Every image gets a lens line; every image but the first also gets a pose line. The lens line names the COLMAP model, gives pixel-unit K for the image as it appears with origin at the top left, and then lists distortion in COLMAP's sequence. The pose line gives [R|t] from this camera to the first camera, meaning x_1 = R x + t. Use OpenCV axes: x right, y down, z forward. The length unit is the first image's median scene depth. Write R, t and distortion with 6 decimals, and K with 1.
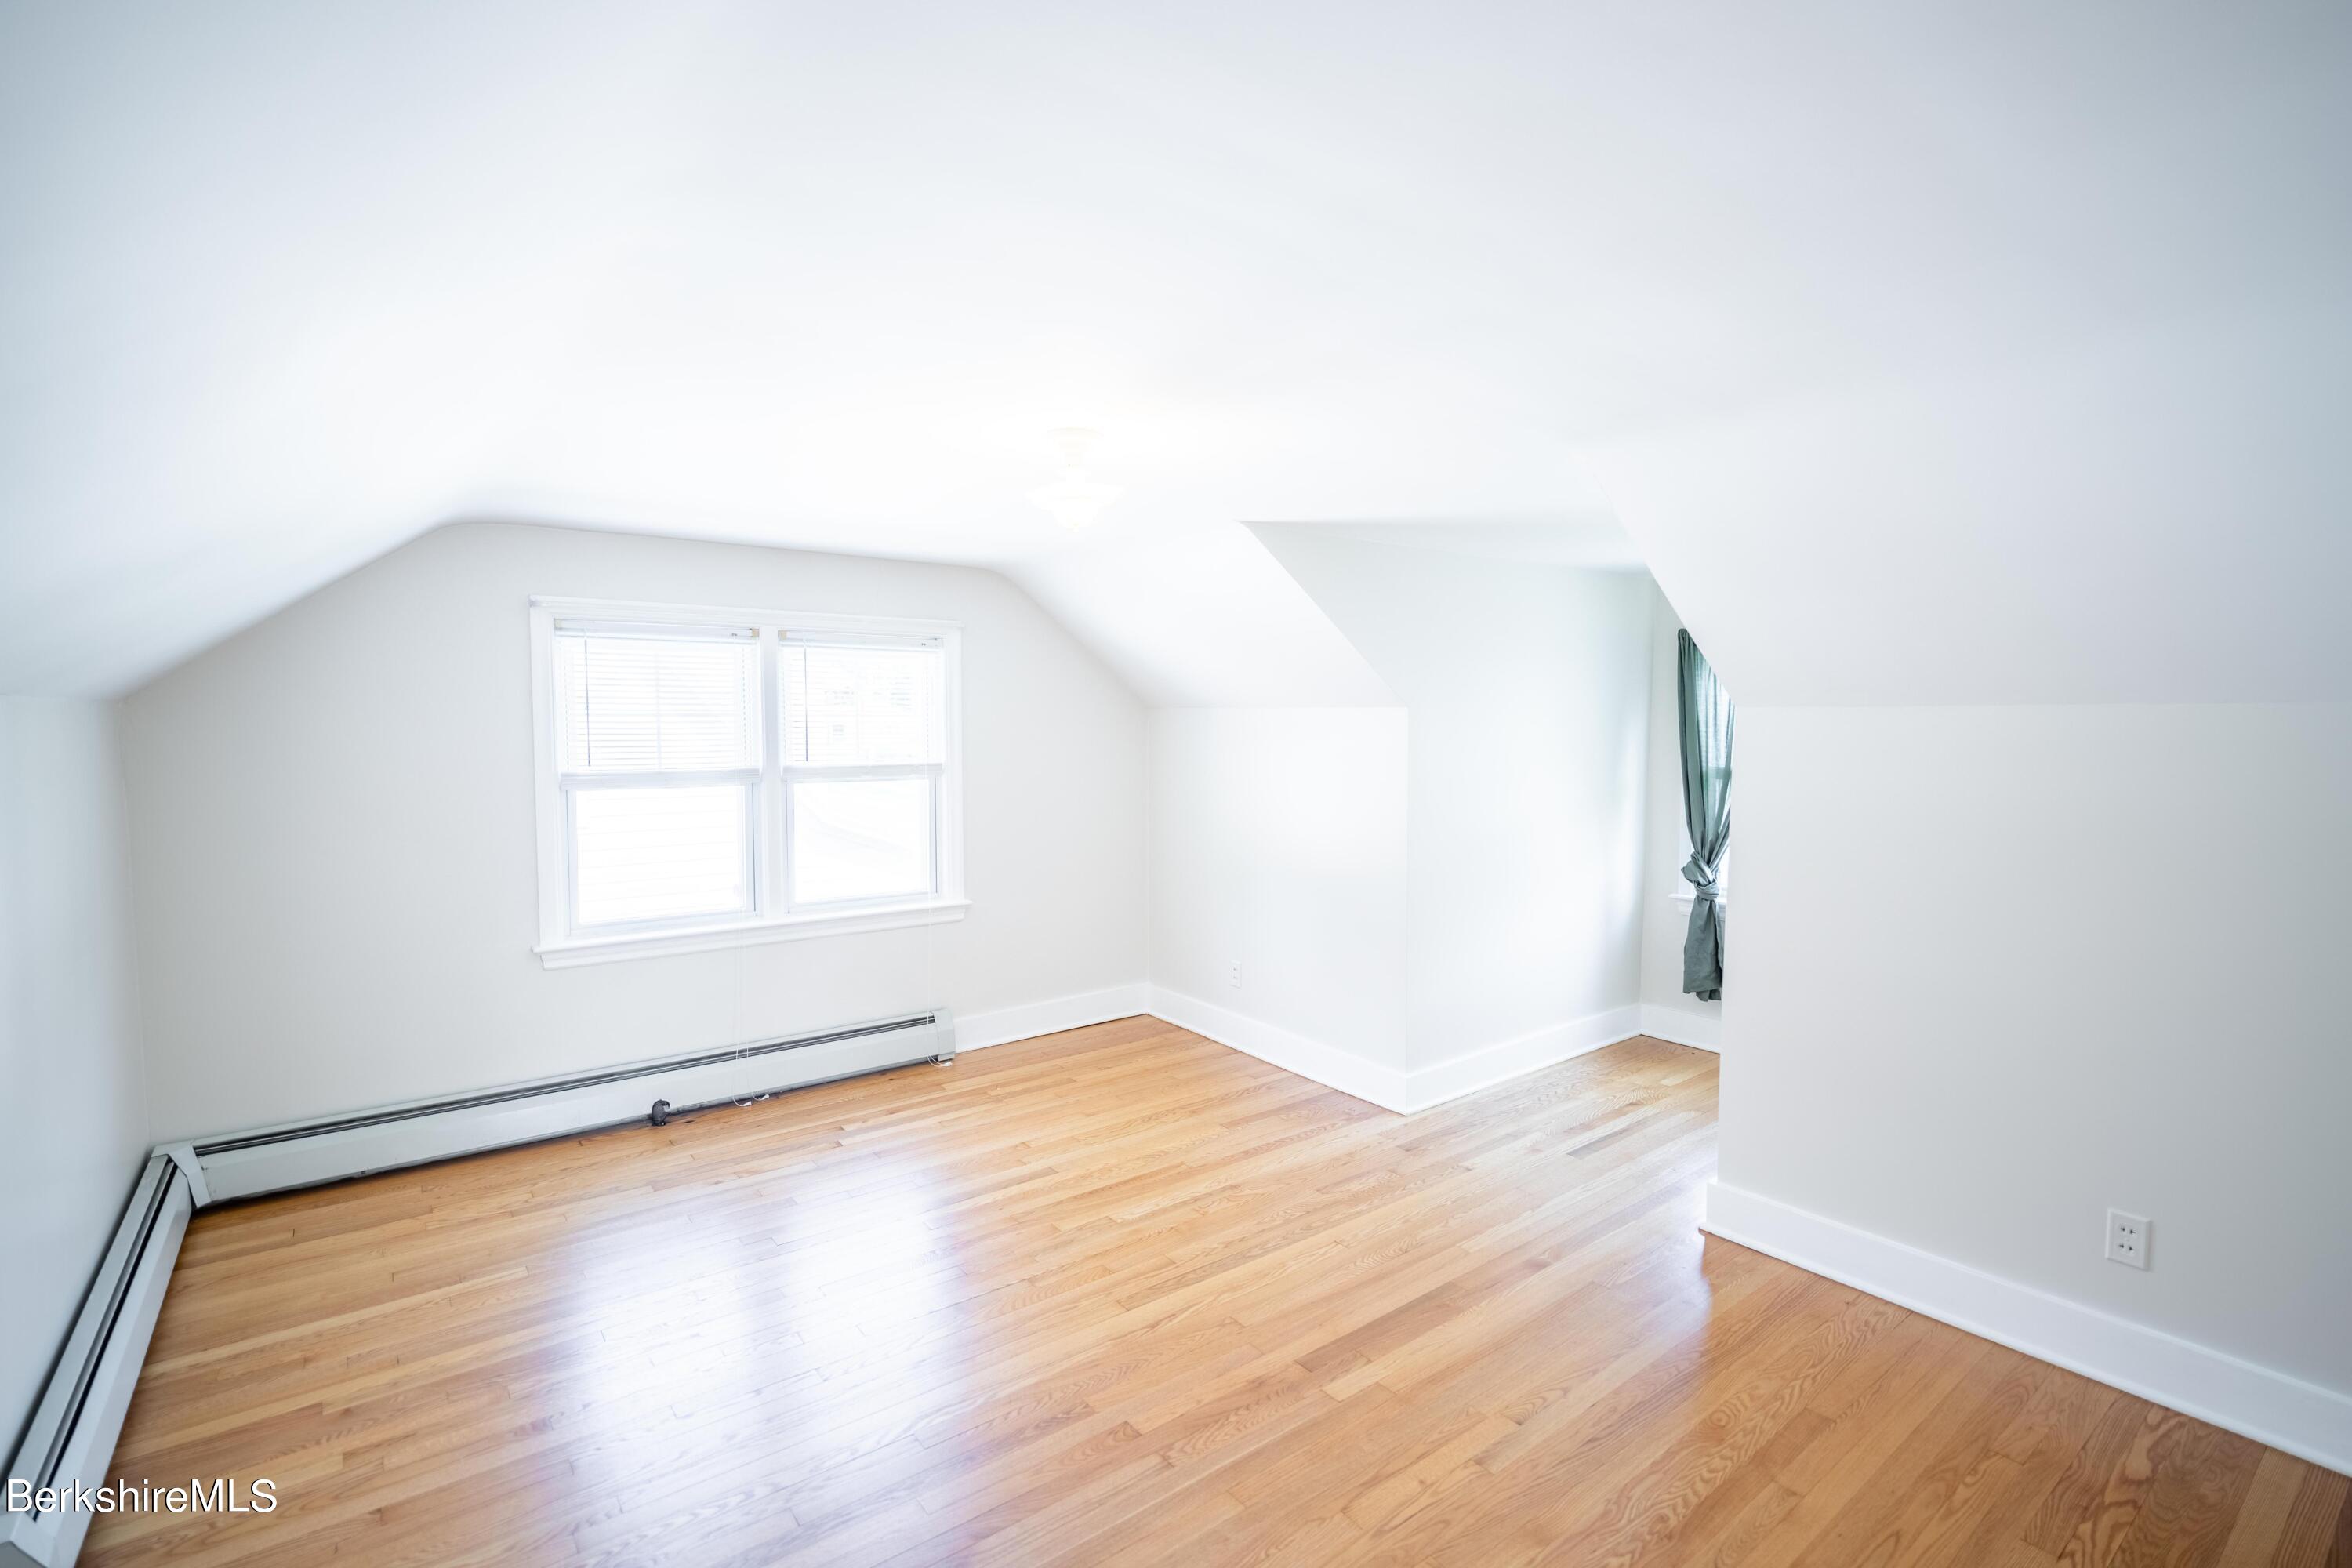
lens RADIAL K [[1075.3, 0, 1176.0], [0, 1075.3, 784.0], [0, 0, 1]] dist [-0.000442, -0.000755]
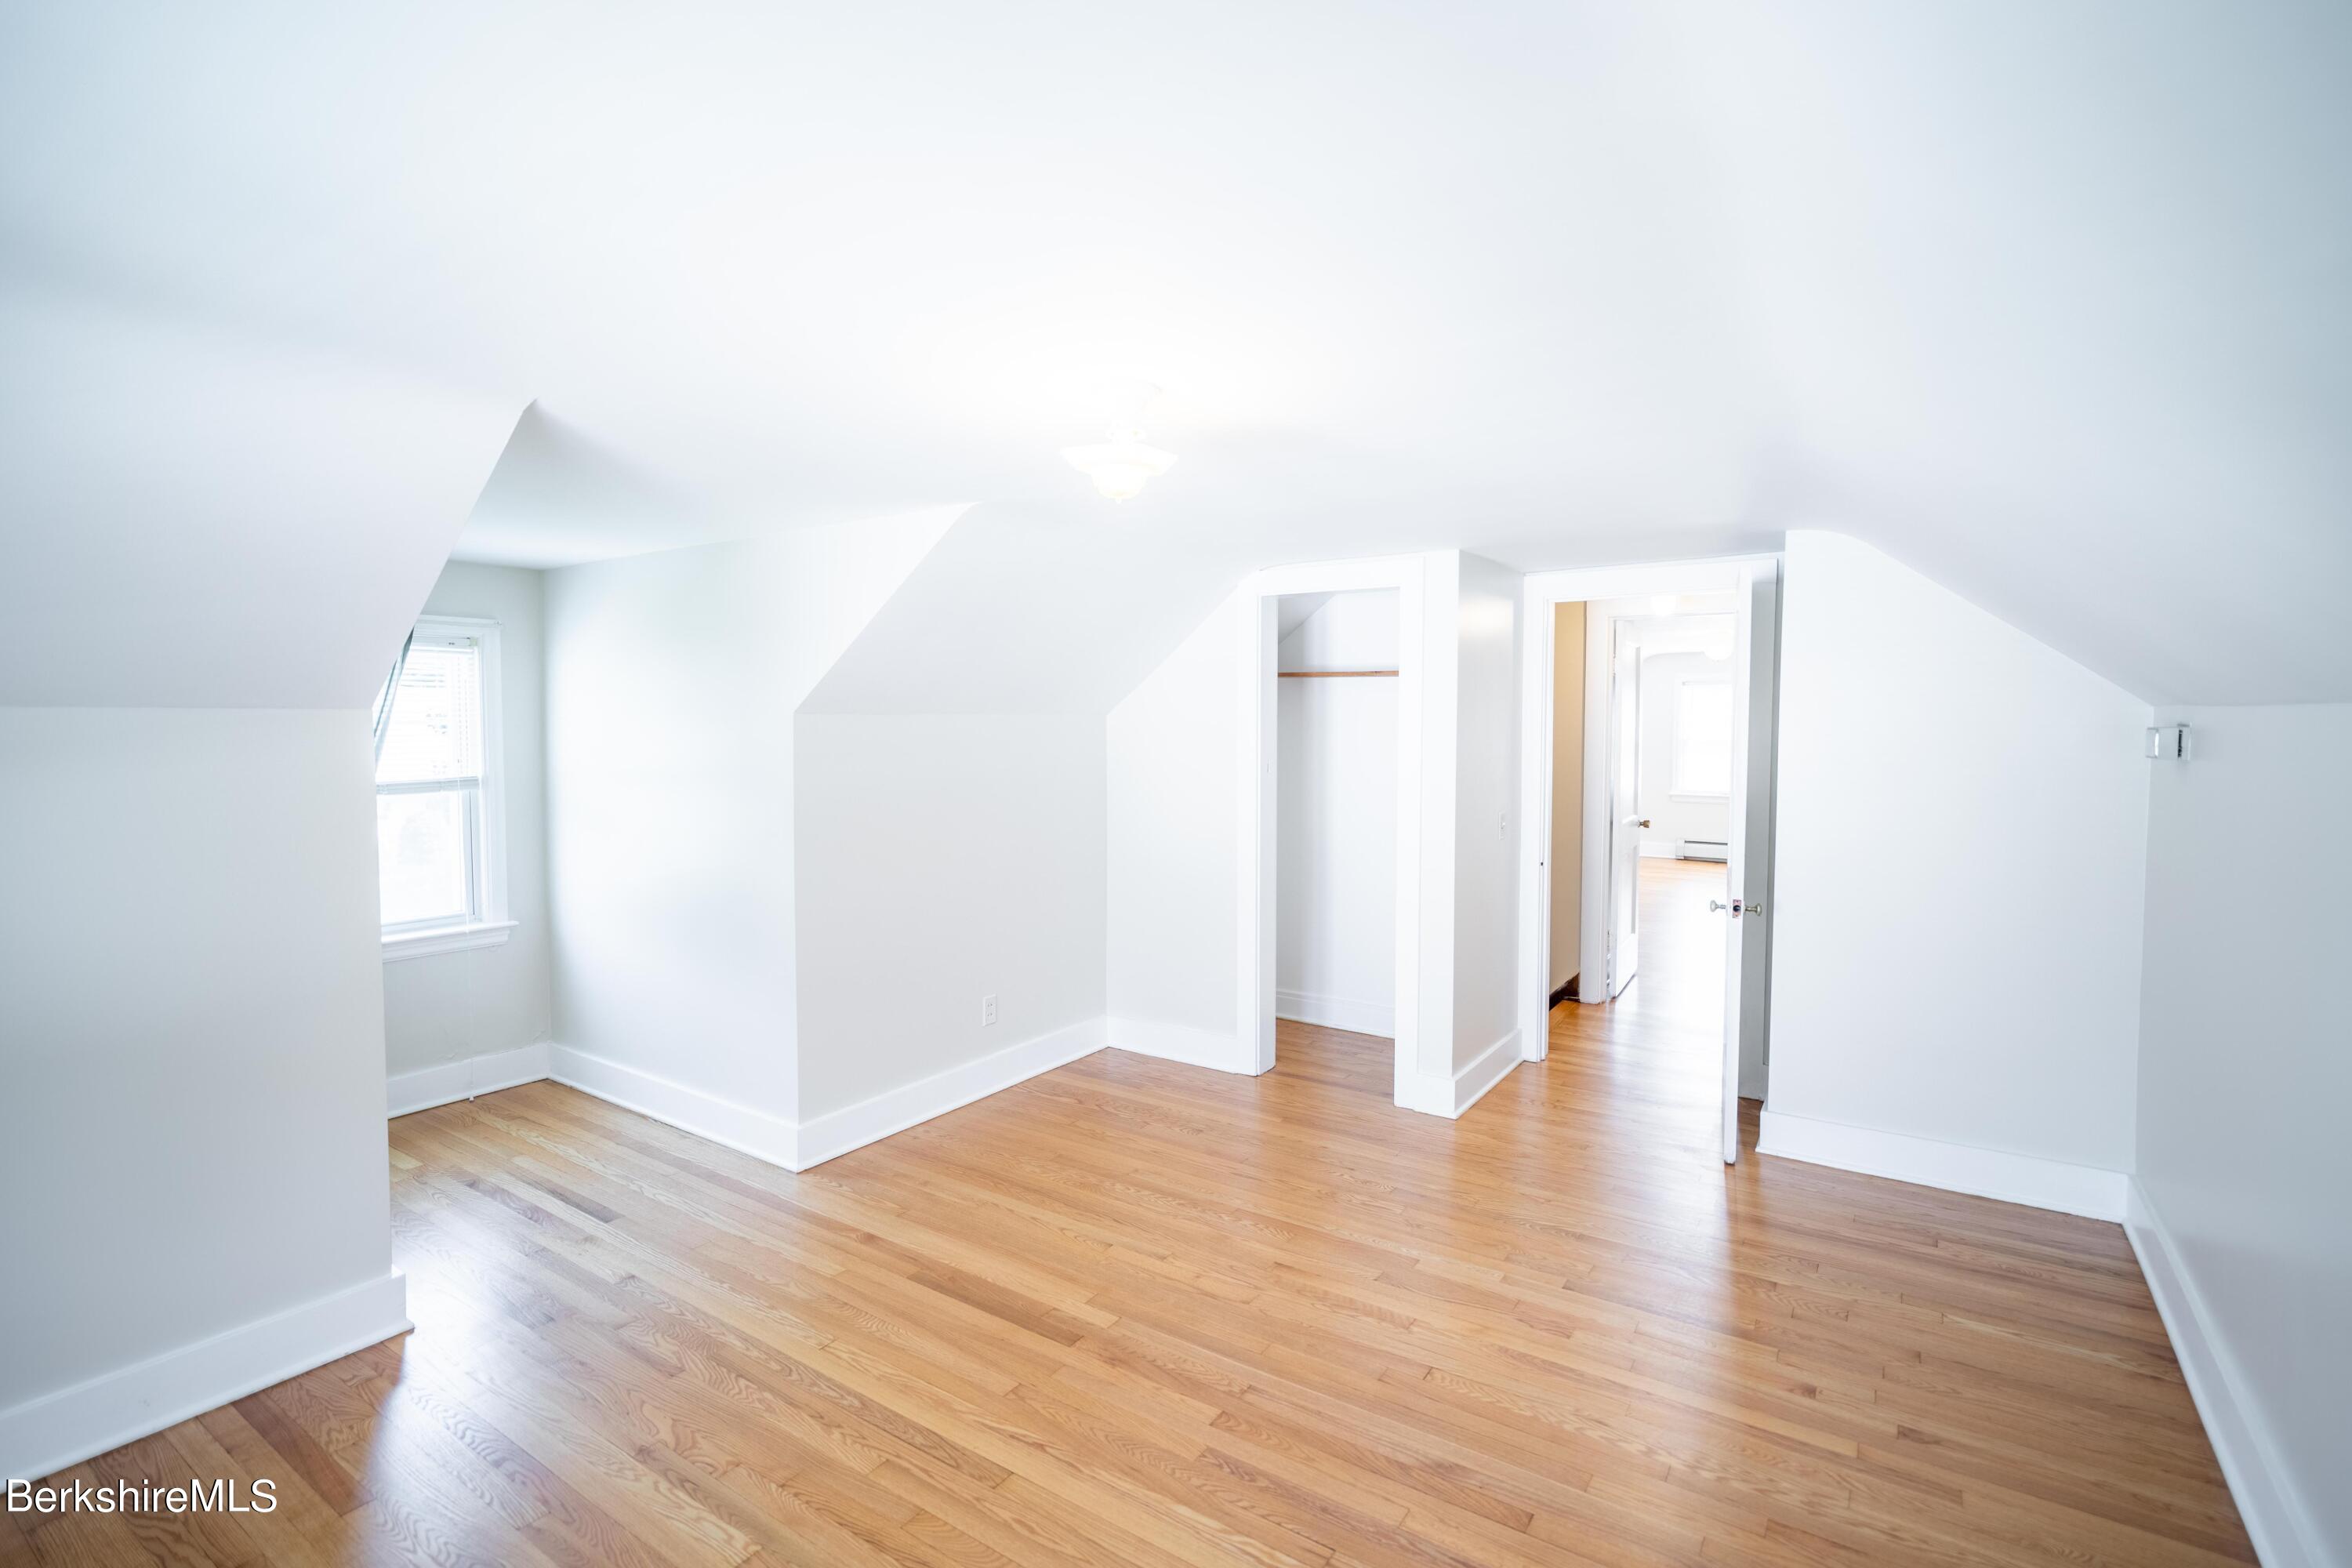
lens RADIAL K [[1075.3, 0, 1176.0], [0, 1075.3, 784.0], [0, 0, 1]] dist [-0.000442, -0.000755]
pose [[-0.314167, -0.058554, 0.947560, -0.739498], [0.062296, 0.994674, 0.082120, -0.068607], [-0.947322, 0.084828, -0.308846, 0.999068]]
